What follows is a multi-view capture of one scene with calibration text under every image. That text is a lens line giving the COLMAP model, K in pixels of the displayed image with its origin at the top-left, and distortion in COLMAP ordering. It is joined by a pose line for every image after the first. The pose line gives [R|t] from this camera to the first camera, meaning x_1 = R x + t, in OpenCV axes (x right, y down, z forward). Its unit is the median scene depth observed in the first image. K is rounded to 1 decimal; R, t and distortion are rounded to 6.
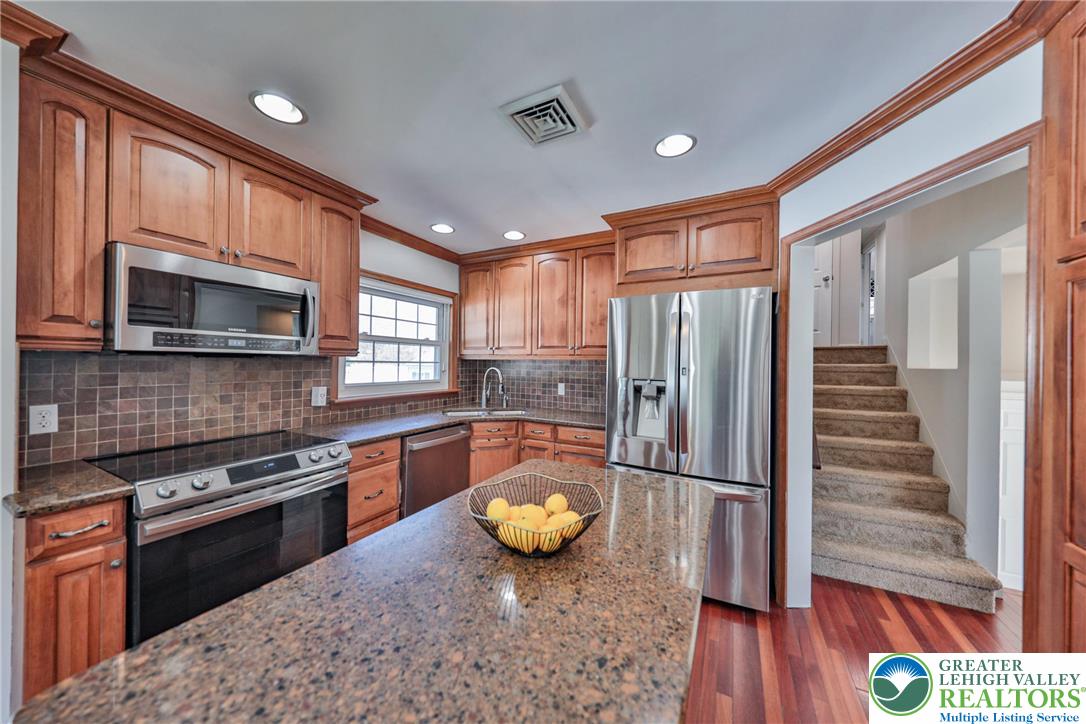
lens RADIAL K [[356.4, 0, 543.0], [0, 356.4, 362.0], [0, 0, 1]] dist [0.018122, -0.007157]
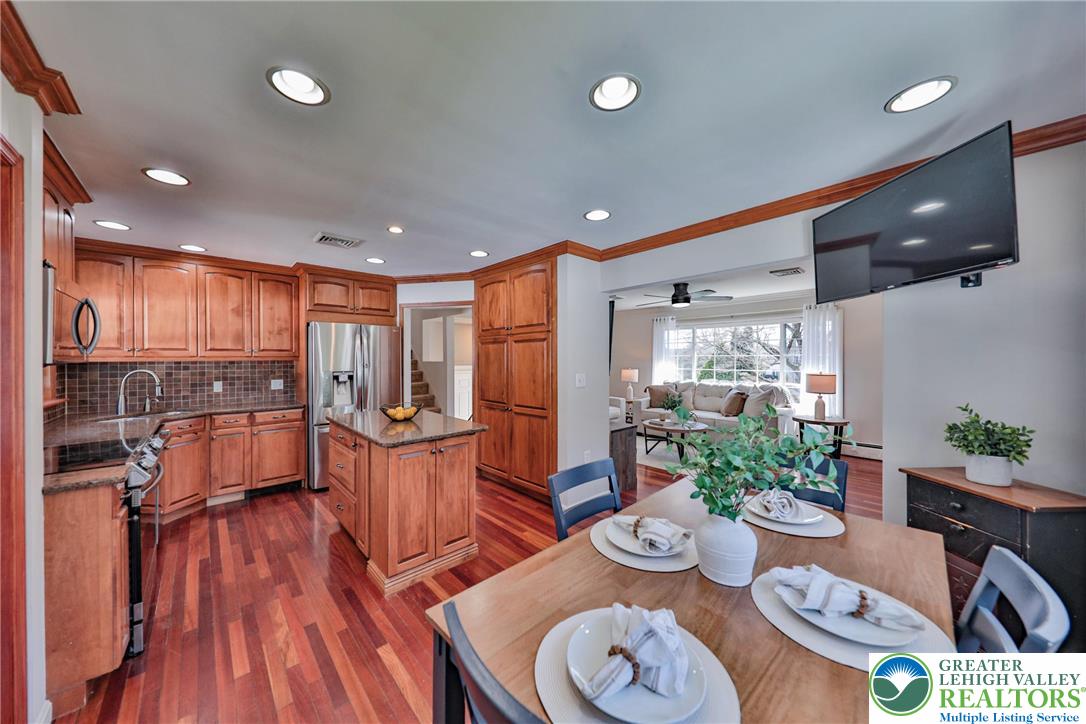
lens RADIAL K [[356.4, 0, 543.0], [0, 356.4, 362.0], [0, 0, 1]] dist [0.018122, -0.007157]
pose [[0.308354, -0.022815, 0.950998, -0.868056], [0.004806, 0.999737, 0.022426, -0.026748], [-0.951259, -0.002345, 0.308383, -0.384309]]
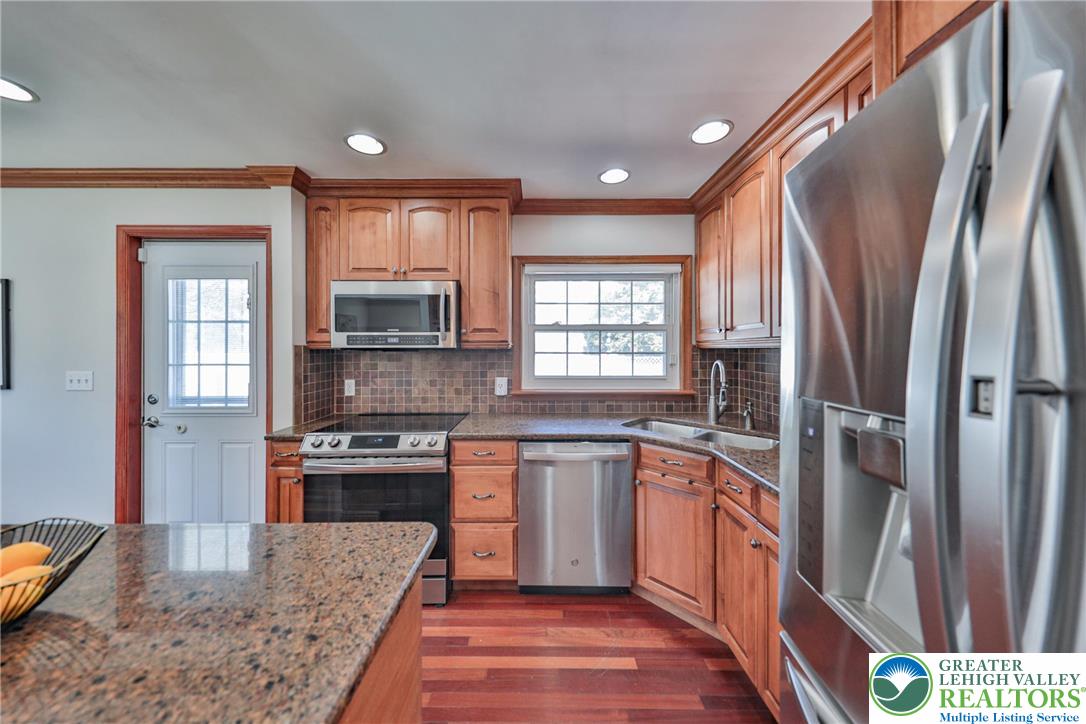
lens RADIAL K [[363.0, 0, 542.2], [0, 363.0, 349.9], [0, 0, 1]] dist [0.017822, -0.007599]
pose [[0.463078, -0.014122, -0.886205, 0.337149], [0.008876, 0.999897, -0.011295, 0.001047], [0.886273, -0.002635, 0.463156, 0.526777]]
